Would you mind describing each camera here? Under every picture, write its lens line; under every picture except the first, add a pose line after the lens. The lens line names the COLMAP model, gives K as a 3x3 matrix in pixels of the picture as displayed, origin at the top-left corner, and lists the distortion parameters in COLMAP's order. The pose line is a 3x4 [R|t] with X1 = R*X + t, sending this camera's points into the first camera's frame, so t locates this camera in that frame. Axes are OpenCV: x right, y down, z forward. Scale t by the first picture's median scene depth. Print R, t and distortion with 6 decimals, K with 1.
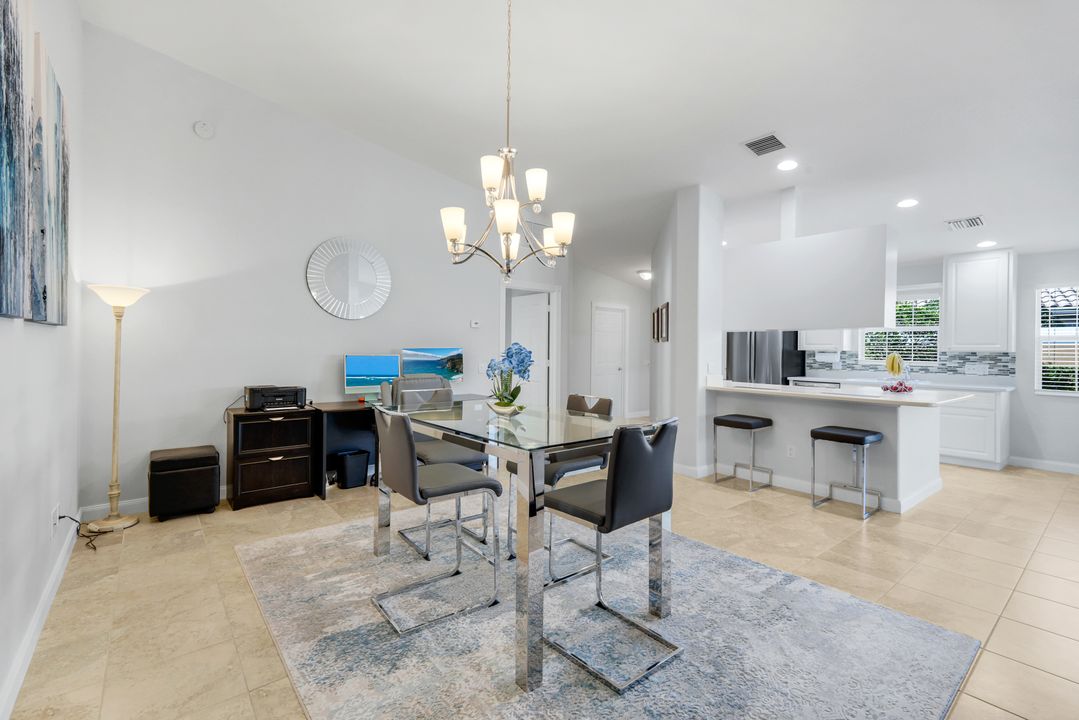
lens RADIAL K [[478.9, 0, 539.5], [0, 478.9, 360.0], [0, 0, 1]] dist [0.000305, 0.000053]
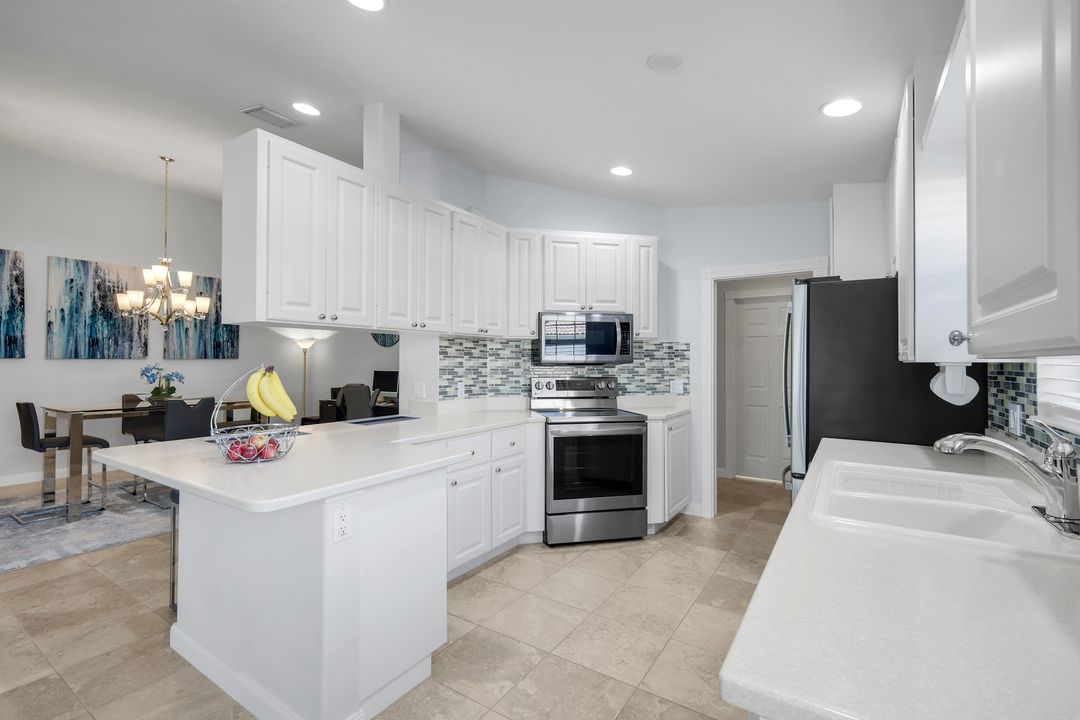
lens RADIAL K [[479.9, 0, 540.0], [0, 479.9, 360.0], [0, 0, 1]] dist [0.011706, 0.000022]
pose [[0.302465, -0.016928, -0.953010, 0.915888], [-0.019118, 0.999533, -0.023822, -0.010634], [0.952969, 0.025425, 0.302000, 0.781419]]
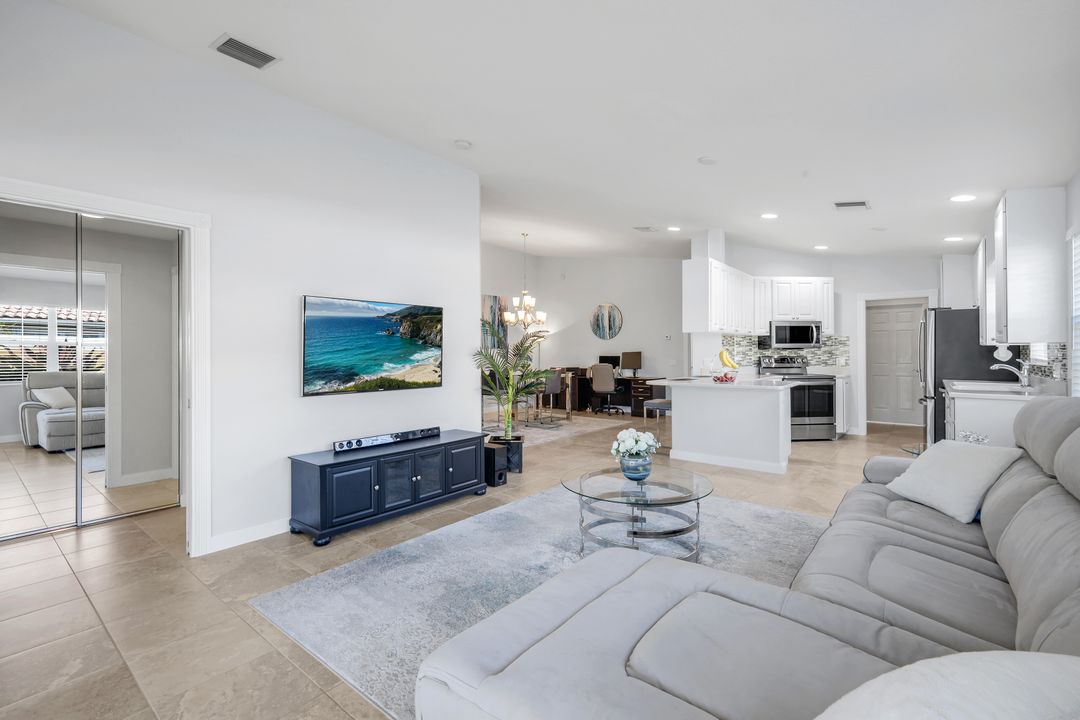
lens RADIAL K [[479.4, 0, 537.7], [0, 479.4, 348.4], [0, 0, 1]] dist [0.003936, 0.000399]
pose [[0.202165, -0.021239, -0.979121, 1.345310], [-0.013062, 0.999617, -0.024381, 0.014120], [0.979264, 0.017718, 0.201810, 0.184696]]
